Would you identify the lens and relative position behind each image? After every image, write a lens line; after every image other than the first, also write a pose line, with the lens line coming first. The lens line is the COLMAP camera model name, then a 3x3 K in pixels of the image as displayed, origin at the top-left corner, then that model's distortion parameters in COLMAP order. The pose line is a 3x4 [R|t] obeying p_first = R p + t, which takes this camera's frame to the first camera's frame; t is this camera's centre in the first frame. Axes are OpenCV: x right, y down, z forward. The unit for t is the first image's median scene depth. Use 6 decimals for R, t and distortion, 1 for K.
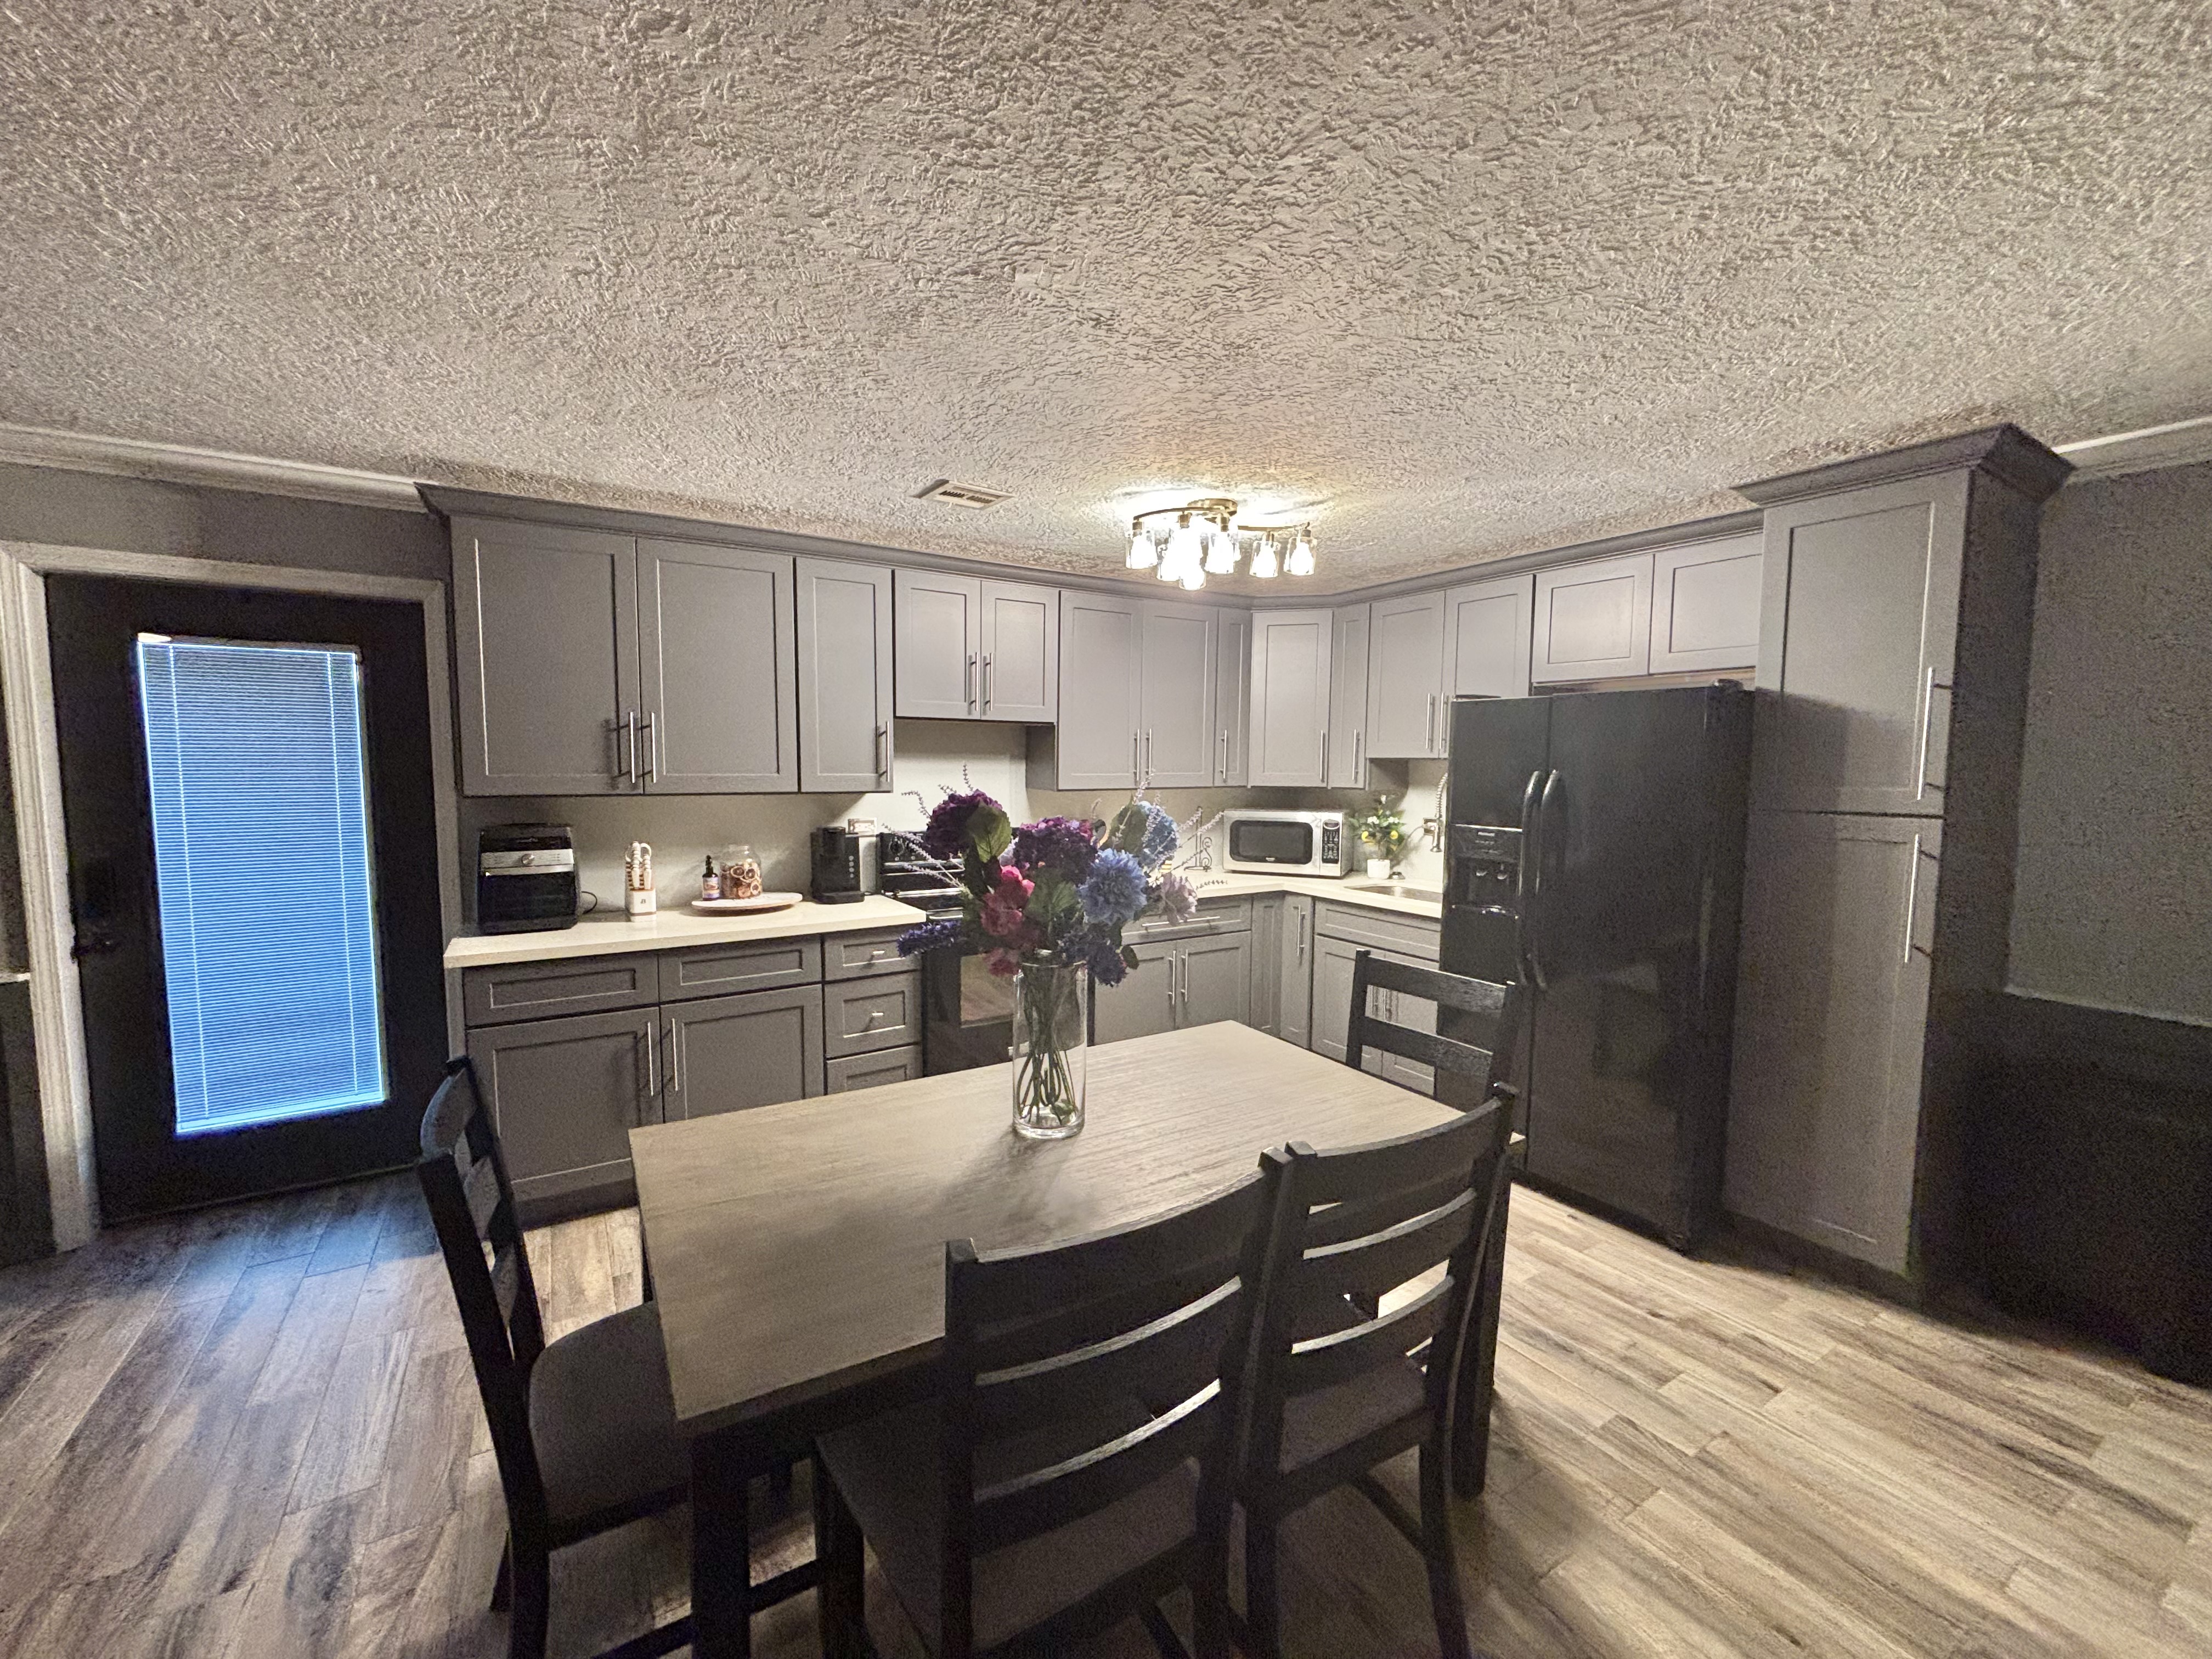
lens RADIAL K [[897.0, 0, 1106.0], [0, 897.0, 829.5], [0, 0, 1]] dist [0.001974, 0.000188]
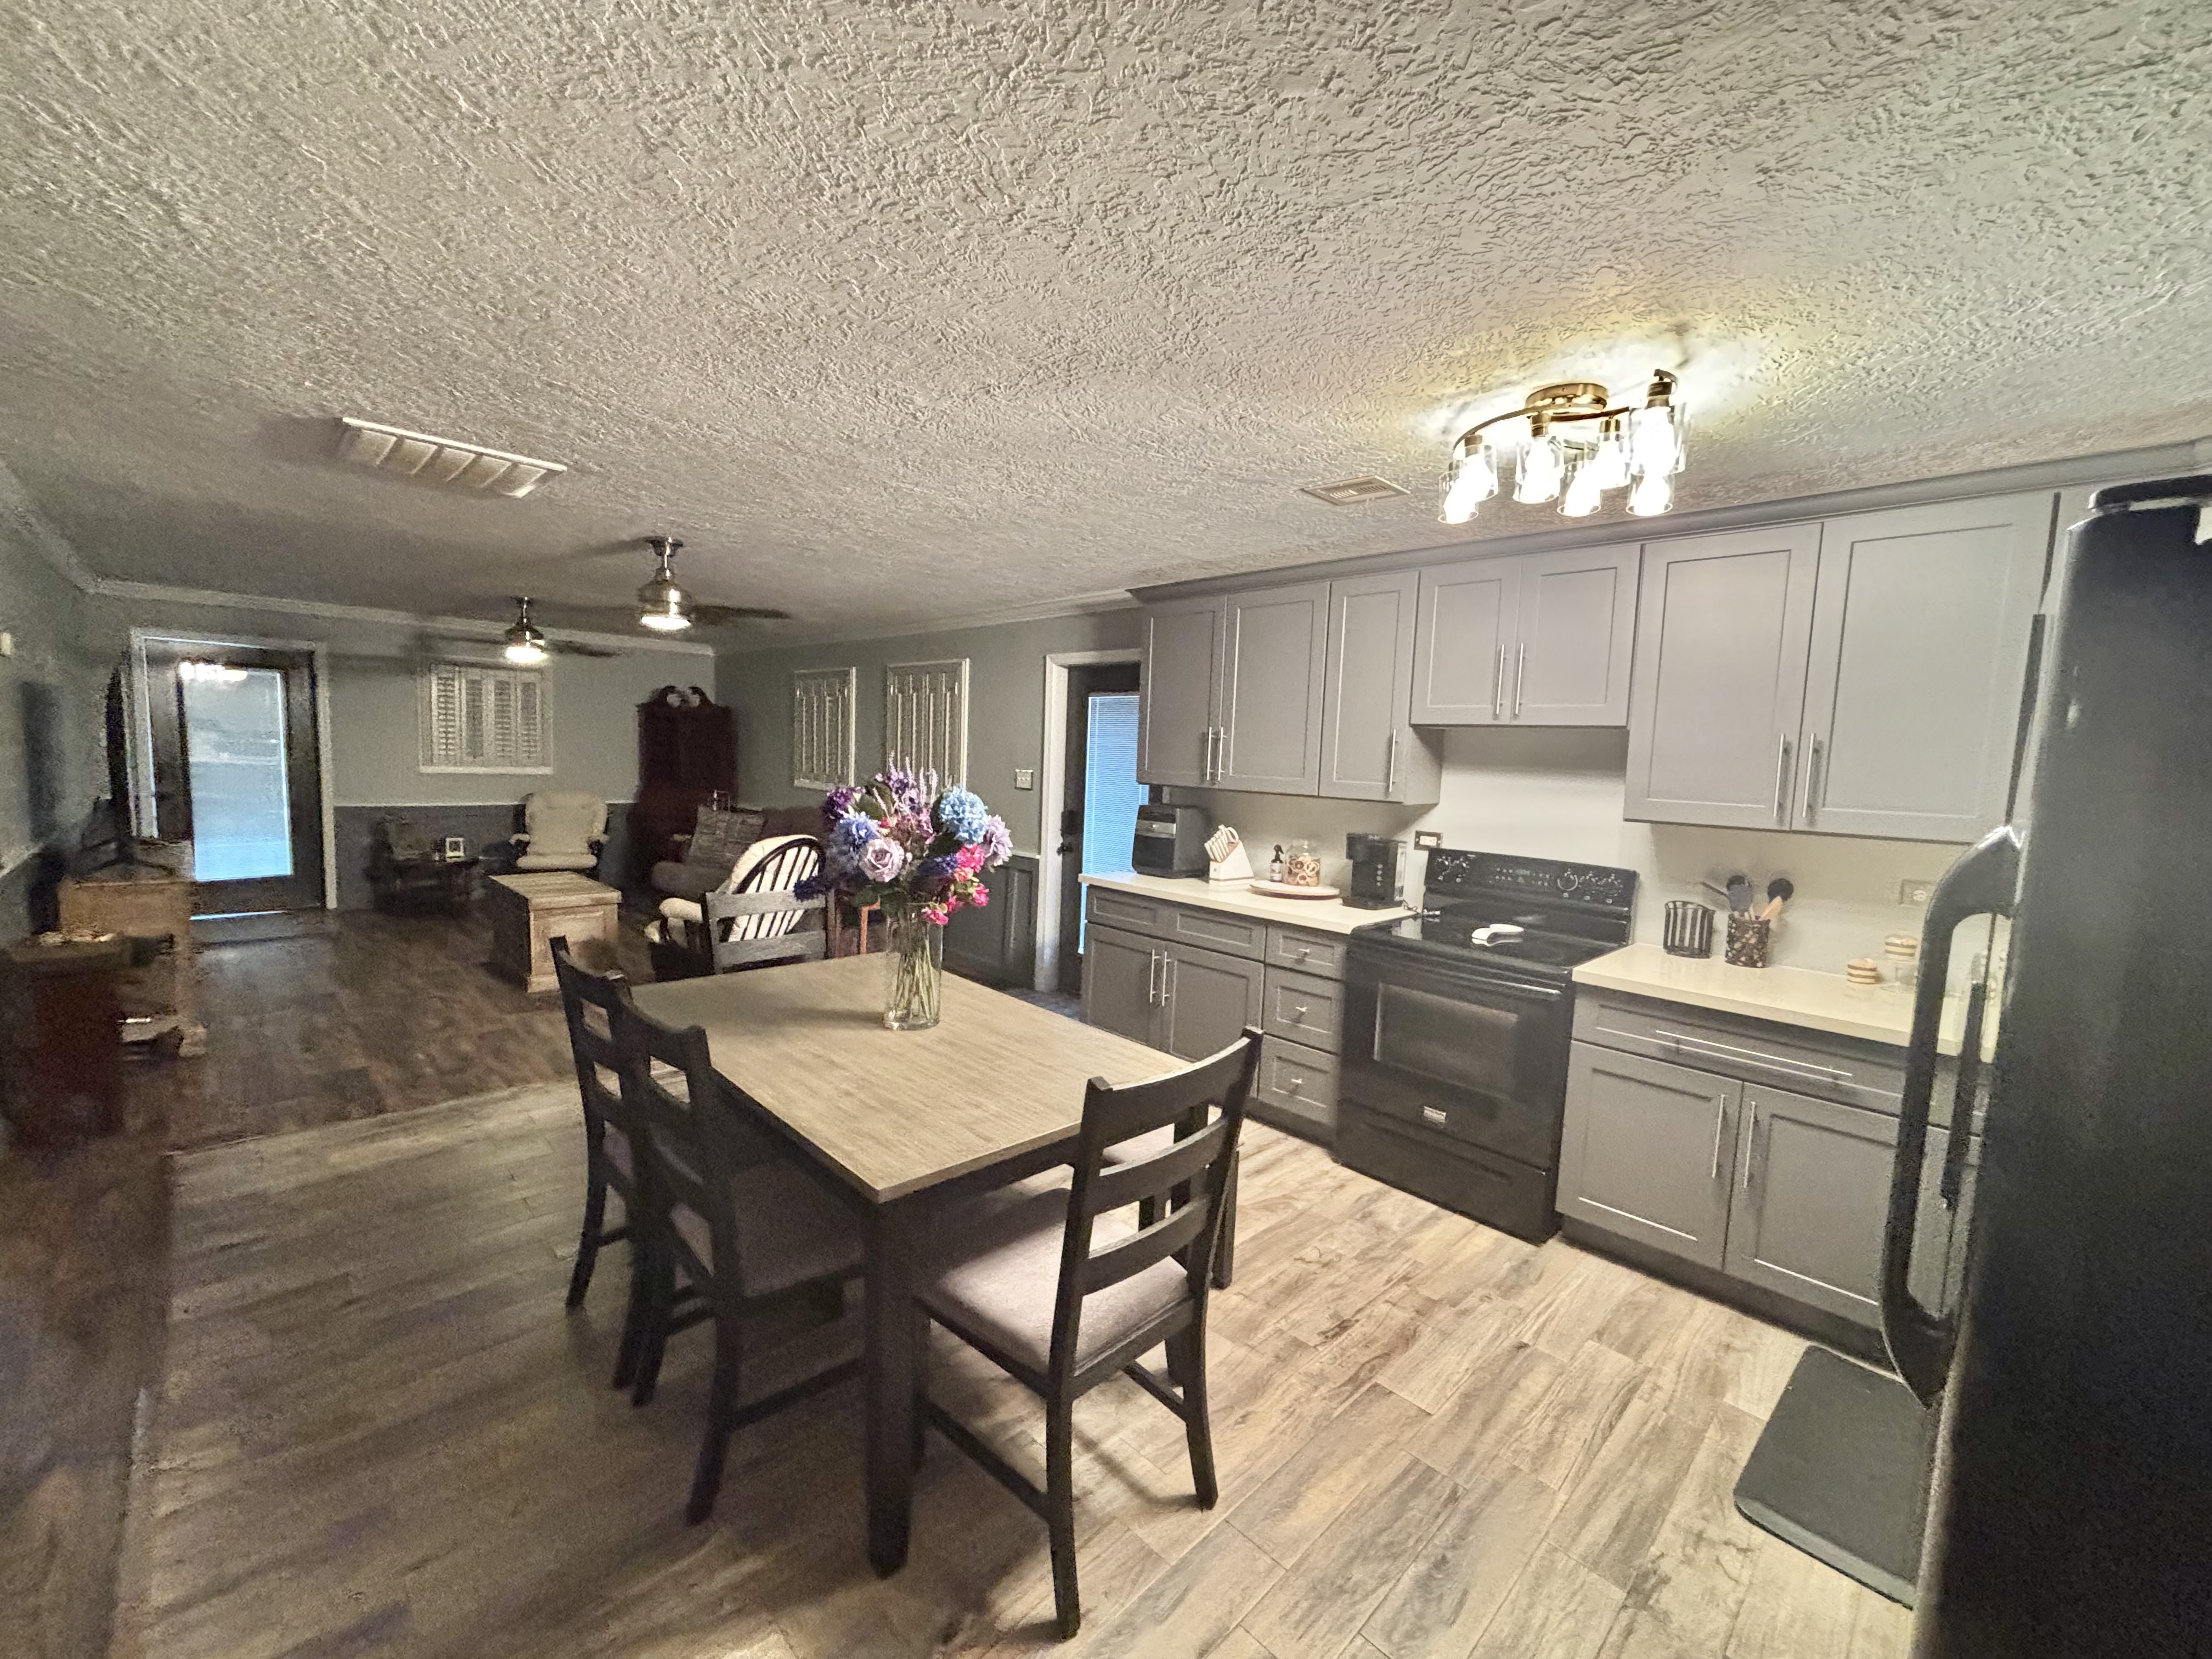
lens RADIAL K [[894.9, 0, 1091.4], [0, 894.9, 832.9], [0, 0, 1]] dist [0.001502, 0.000097]
pose [[0.204411, 0.092556, -0.974500, 0.765923], [-0.116122, 0.990783, 0.069745, -0.046880], [0.971973, 0.098905, 0.213275, 0.571896]]
